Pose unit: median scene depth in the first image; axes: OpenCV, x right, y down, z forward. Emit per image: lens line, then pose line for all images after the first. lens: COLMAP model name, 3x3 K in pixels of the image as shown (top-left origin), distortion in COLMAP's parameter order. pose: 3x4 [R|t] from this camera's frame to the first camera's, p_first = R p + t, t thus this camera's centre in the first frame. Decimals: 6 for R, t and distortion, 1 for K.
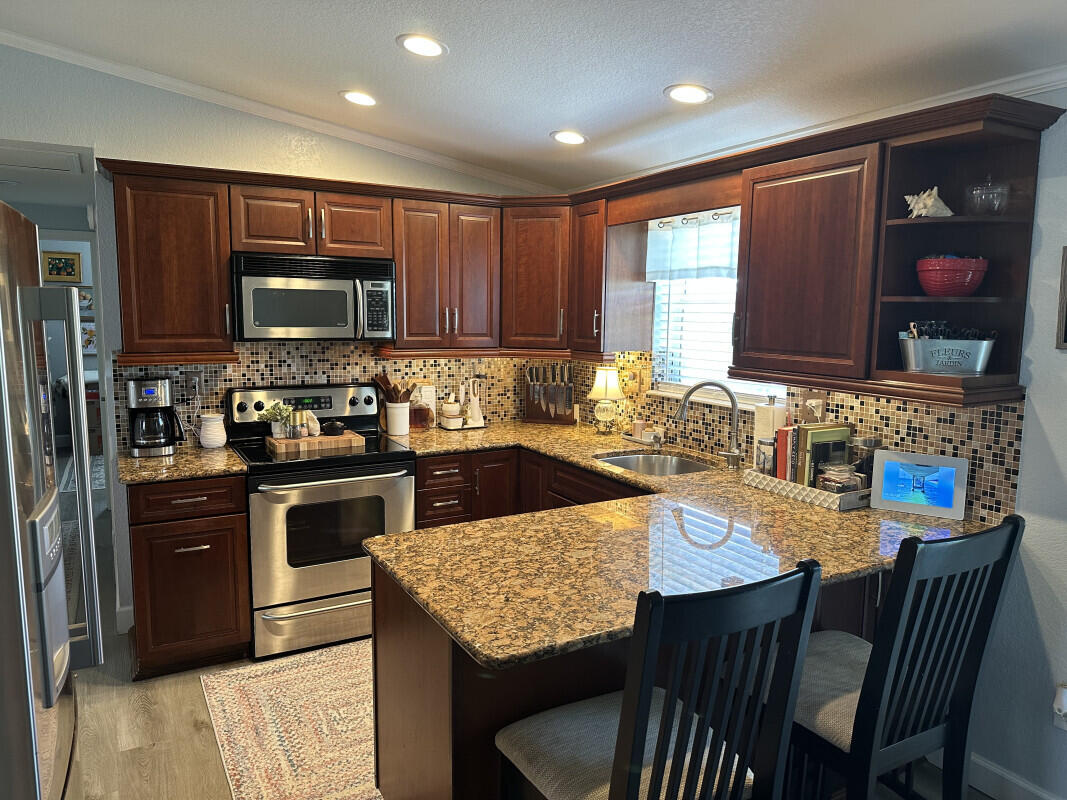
lens RADIAL K [[747.4, 0, 533.5], [0, 747.4, 400.0], [0, 0, 1]] dist [-0.001044, -0.001415]
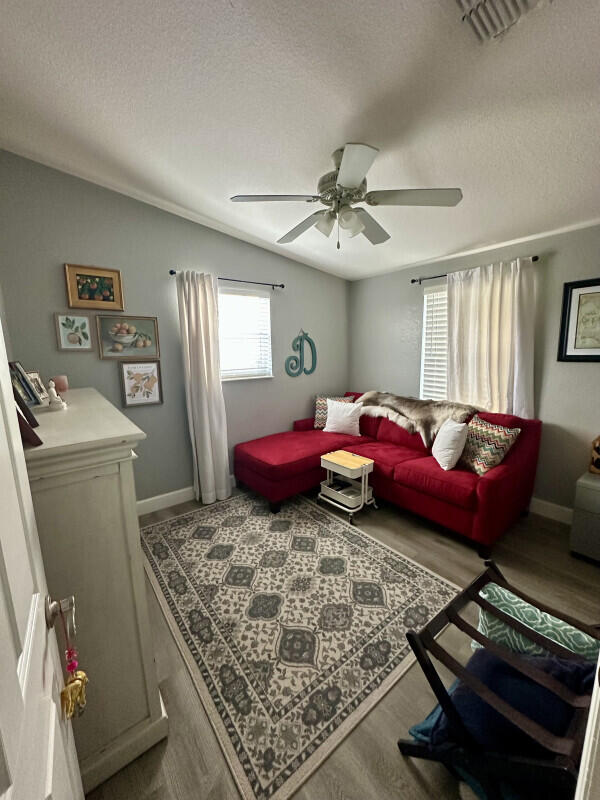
lens RADIAL K [[316.4, 0, 300.0], [0, 316.4, 400.0], [0, 0, 1]] dist [0.000266, -0.000005]
pose [[0.988017, -0.057297, 0.143313, -0.645245], [0.052124, 0.997855, 0.039600, -0.095454], [-0.145275, -0.031655, 0.988885, 0.881626]]
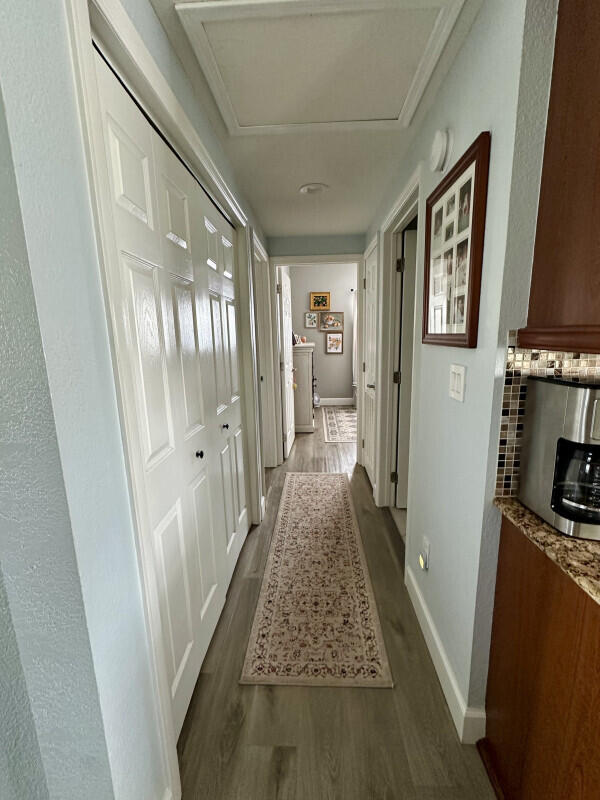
lens RADIAL K [[316.4, 0, 300.0], [0, 316.4, 400.0], [0, 0, 1]] dist [0.000266, -0.000005]
pose [[0.853347, 0.075765, -0.515809, -0.373786], [-0.036017, 0.995587, 0.086652, -0.018324], [0.520098, -0.055366, 0.852310, 0.460149]]
